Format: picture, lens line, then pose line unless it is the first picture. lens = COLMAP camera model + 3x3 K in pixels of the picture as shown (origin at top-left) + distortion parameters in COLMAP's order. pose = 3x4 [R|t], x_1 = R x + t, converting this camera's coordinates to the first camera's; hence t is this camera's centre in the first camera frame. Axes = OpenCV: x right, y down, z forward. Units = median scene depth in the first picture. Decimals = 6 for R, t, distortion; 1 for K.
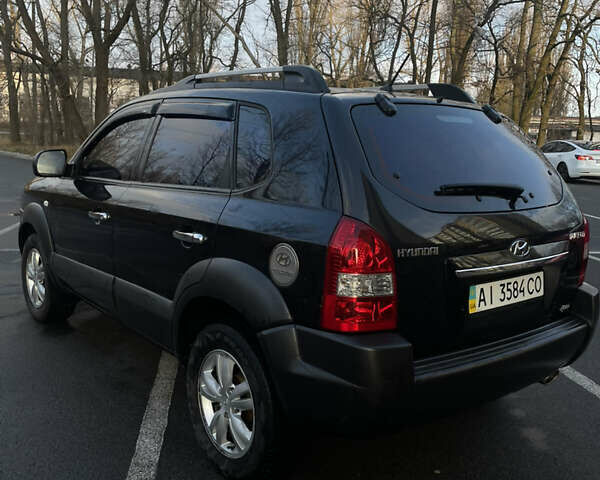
lens RADIAL K [[617.6, 0, 300.1], [0, 617.6, 248.4], [0, 0, 1]] dist [0.101744, -0.164470]
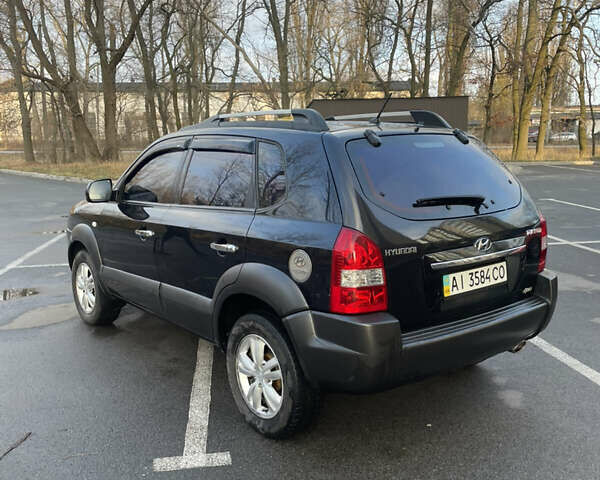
lens RADIAL K [[617.6, 0, 300.1], [0, 617.6, 248.4], [0, 0, 1]] dist [0.101744, -0.164470]
pose [[0.998783, -0.047491, -0.013322, -0.004657], [0.047436, 0.998864, -0.004430, -0.003142], [0.013518, 0.003793, 0.999901, -0.208738]]
